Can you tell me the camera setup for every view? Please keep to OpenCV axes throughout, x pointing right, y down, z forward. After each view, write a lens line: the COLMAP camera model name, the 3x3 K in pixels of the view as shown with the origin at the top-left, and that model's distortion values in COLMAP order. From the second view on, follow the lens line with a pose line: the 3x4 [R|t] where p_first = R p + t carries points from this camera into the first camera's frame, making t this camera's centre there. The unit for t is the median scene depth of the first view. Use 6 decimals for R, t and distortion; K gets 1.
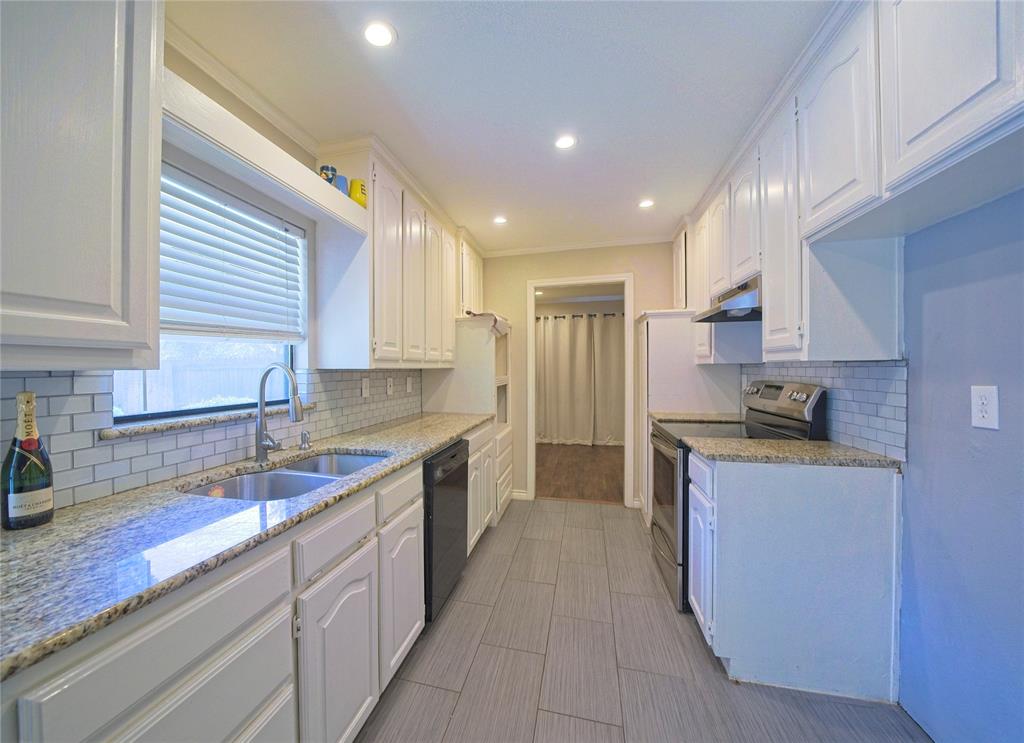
lens RADIAL K [[362.9, 0, 512.1], [0, 362.9, 371.3], [0, 0, 1]] dist [-0.002383, -0.000036]
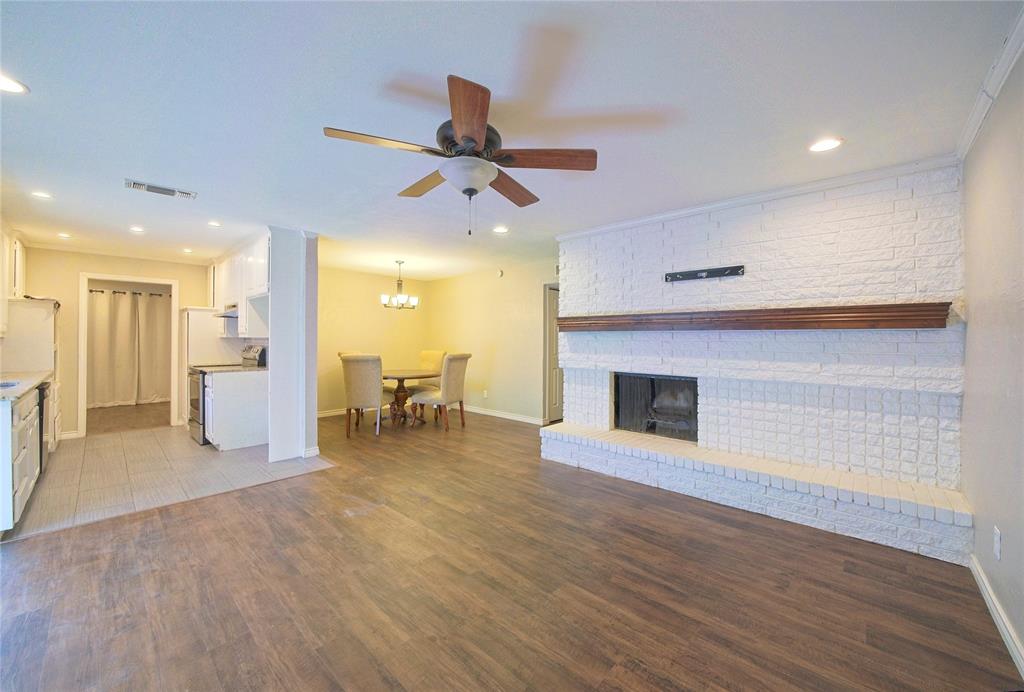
lens RADIAL K [[419.5, 0, 550.3], [0, 419.5, 341.4], [0, 0, 1]] dist [-0.013988, 0.000690]
pose [[0.504522, 0.006094, 0.863378, -0.453857], [-0.003408, 0.999981, -0.005067, 0.005903], [-0.863392, -0.000386, 0.504533, -1.452546]]
